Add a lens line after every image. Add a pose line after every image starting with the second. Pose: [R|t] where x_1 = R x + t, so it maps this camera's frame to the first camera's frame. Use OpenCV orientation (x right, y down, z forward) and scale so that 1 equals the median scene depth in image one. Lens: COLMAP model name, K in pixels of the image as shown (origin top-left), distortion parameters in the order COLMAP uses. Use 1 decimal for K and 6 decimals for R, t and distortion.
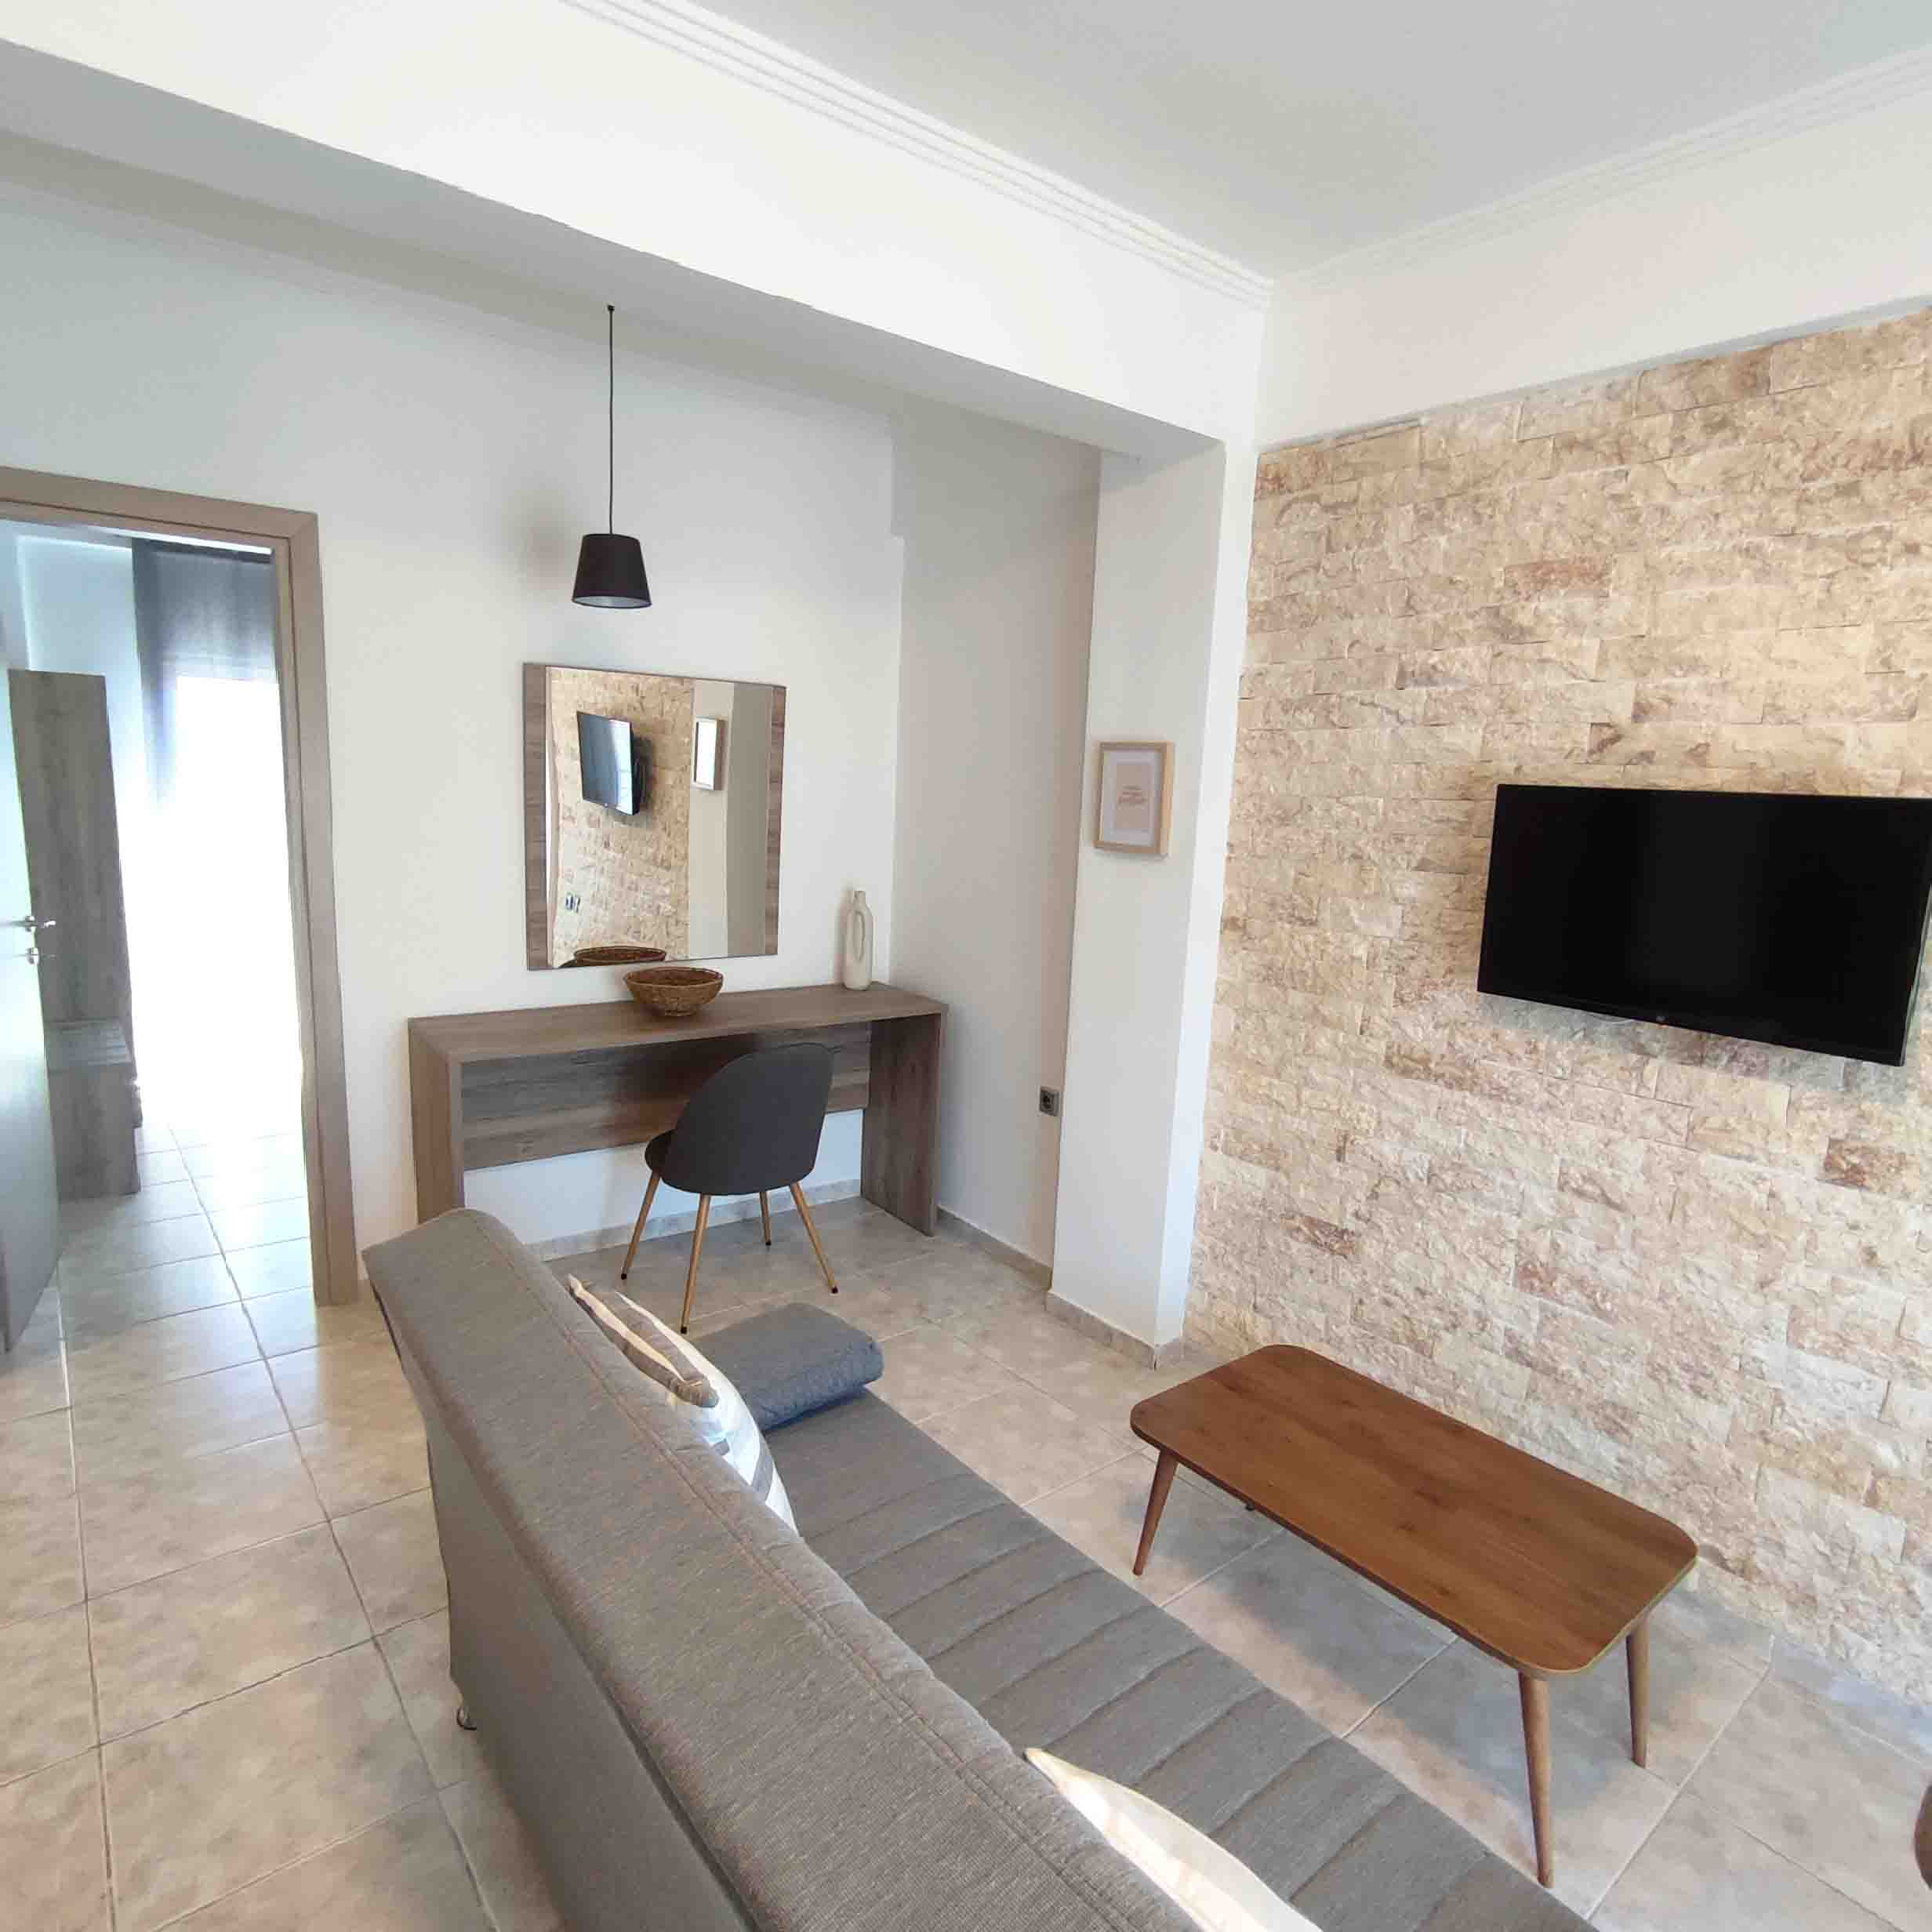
lens RADIAL K [[1165.0, 0, 968.6], [0, 1165.0, 985.6], [0, 0, 1]] dist [-0.064534, 0.055610]
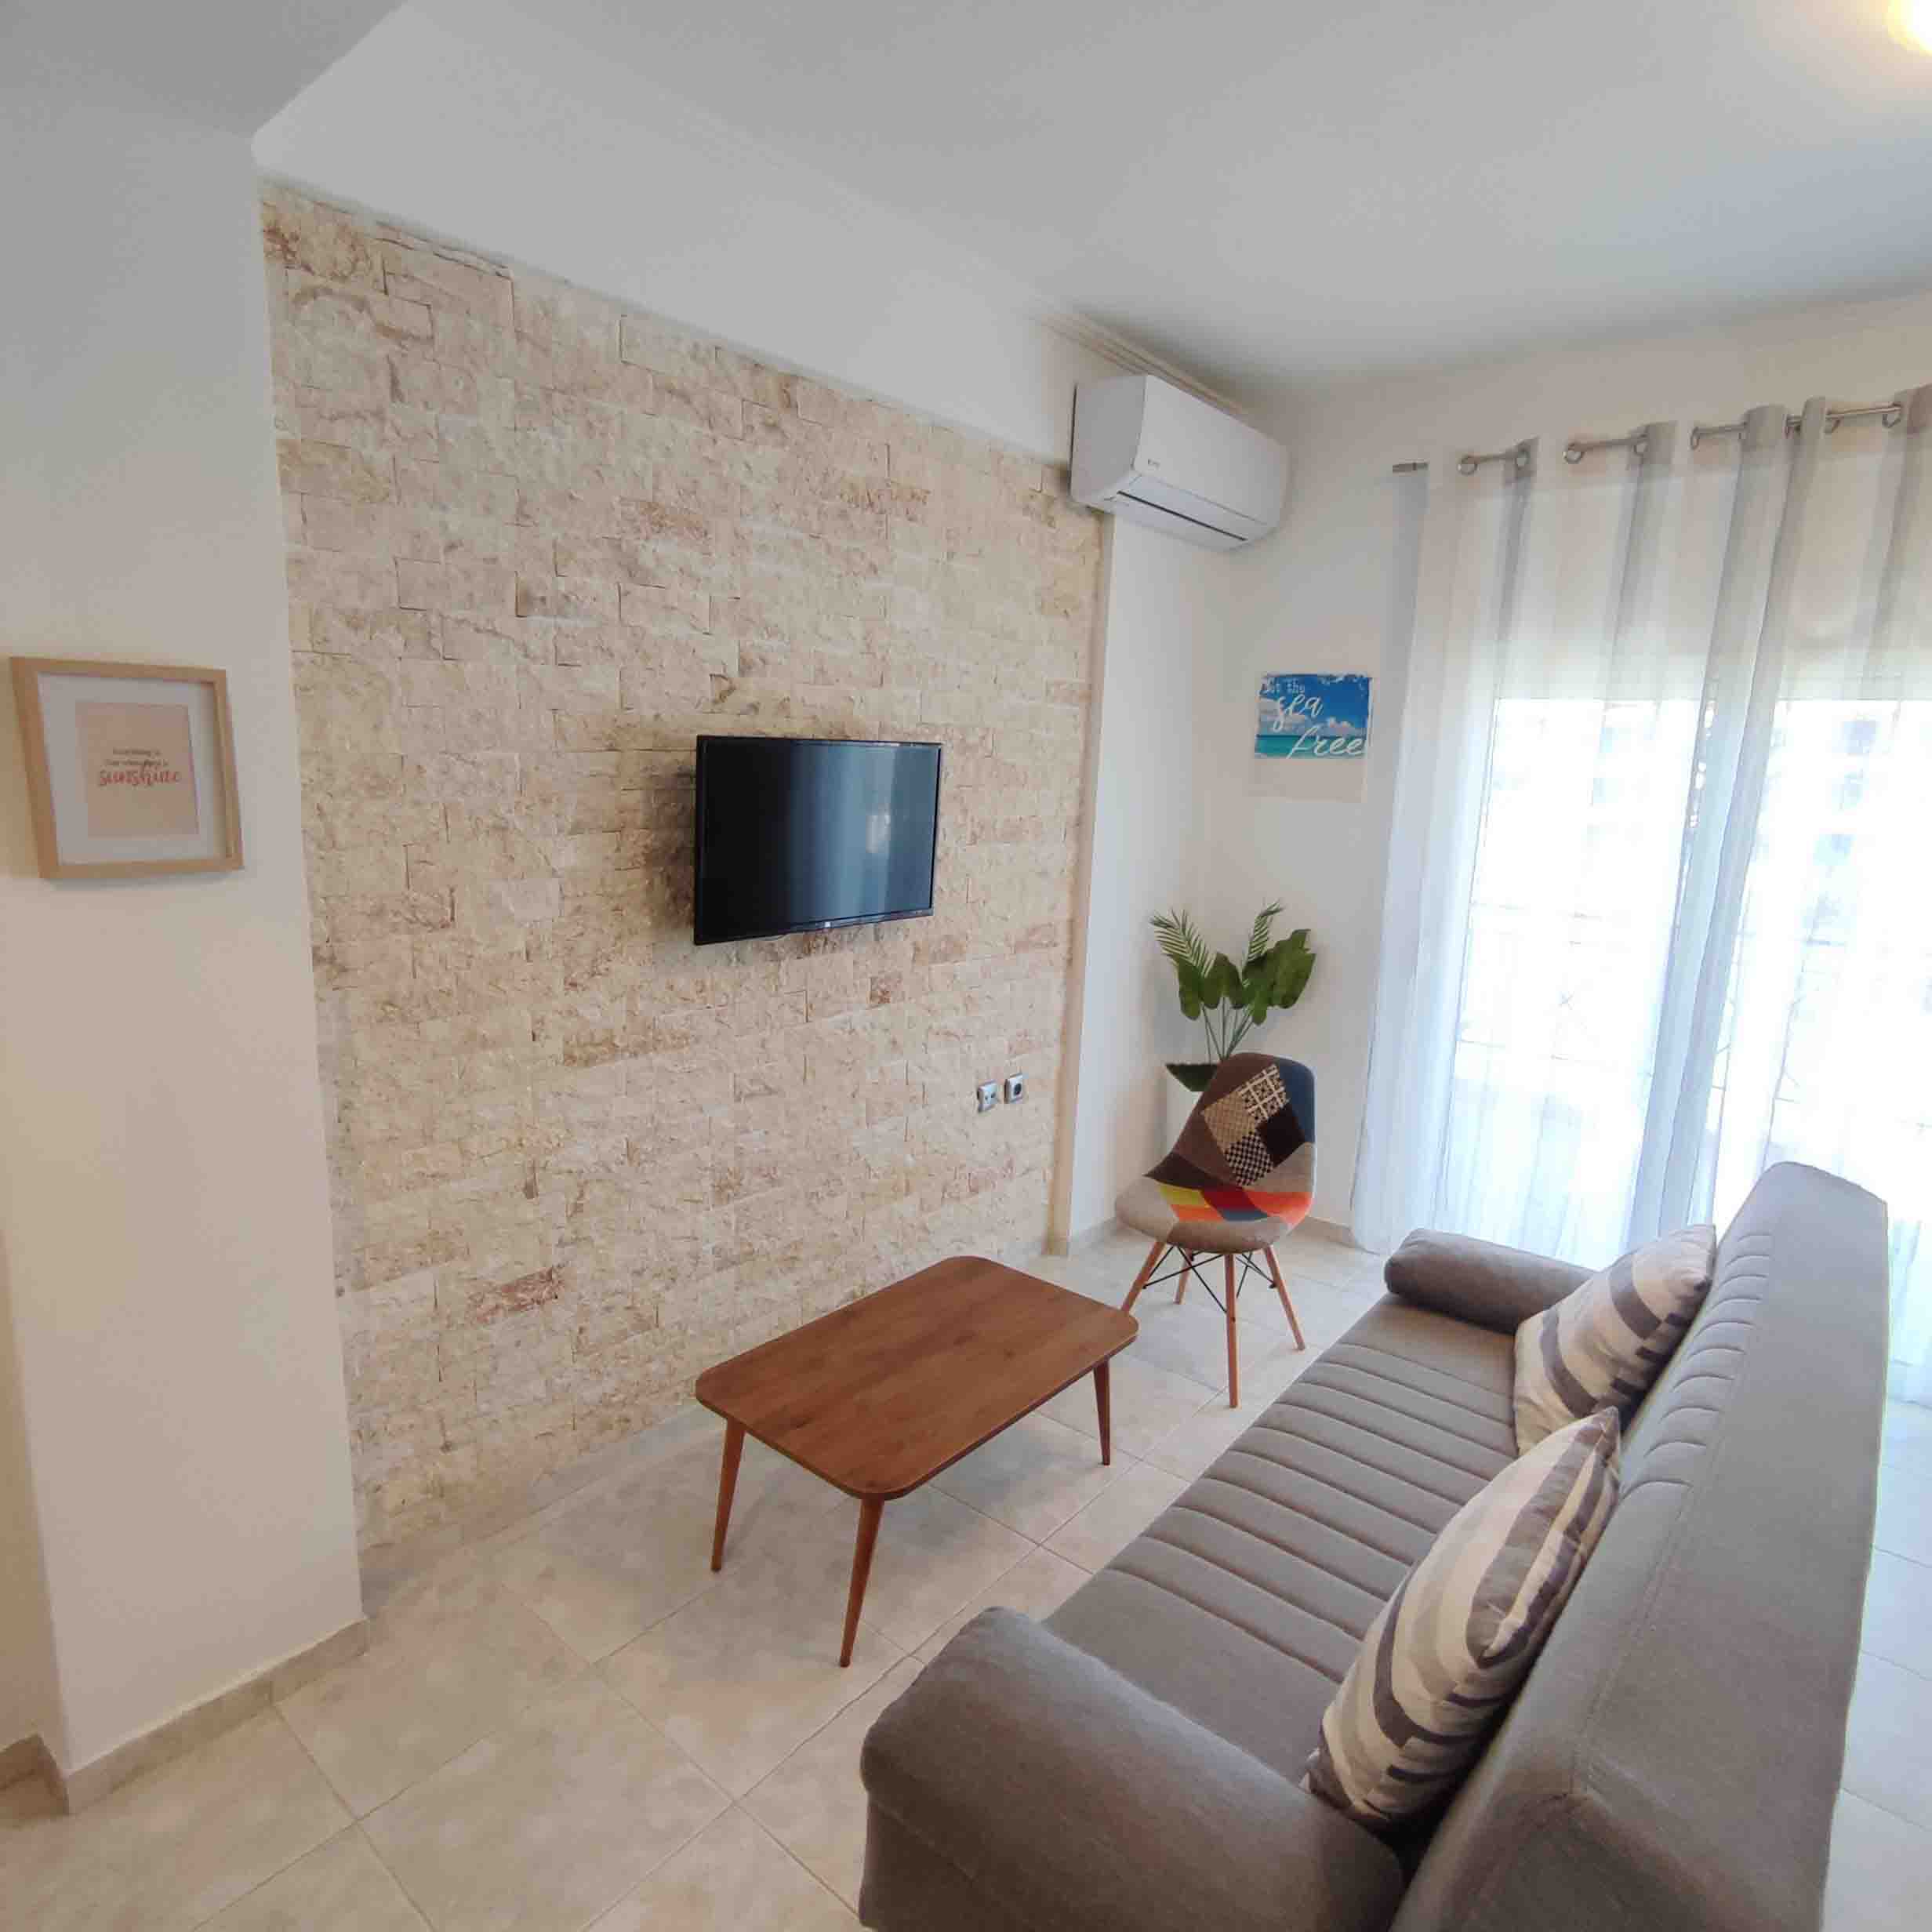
lens RADIAL K [[1165.0, 0, 968.6], [0, 1165.0, 985.6], [0, 0, 1]] dist [-0.064534, 0.055610]
pose [[-0.194849, -0.249740, 0.948506, -0.527536], [0.128490, 0.952208, 0.277110, -0.196776], [-0.972381, 0.175868, -0.153448, 0.877081]]
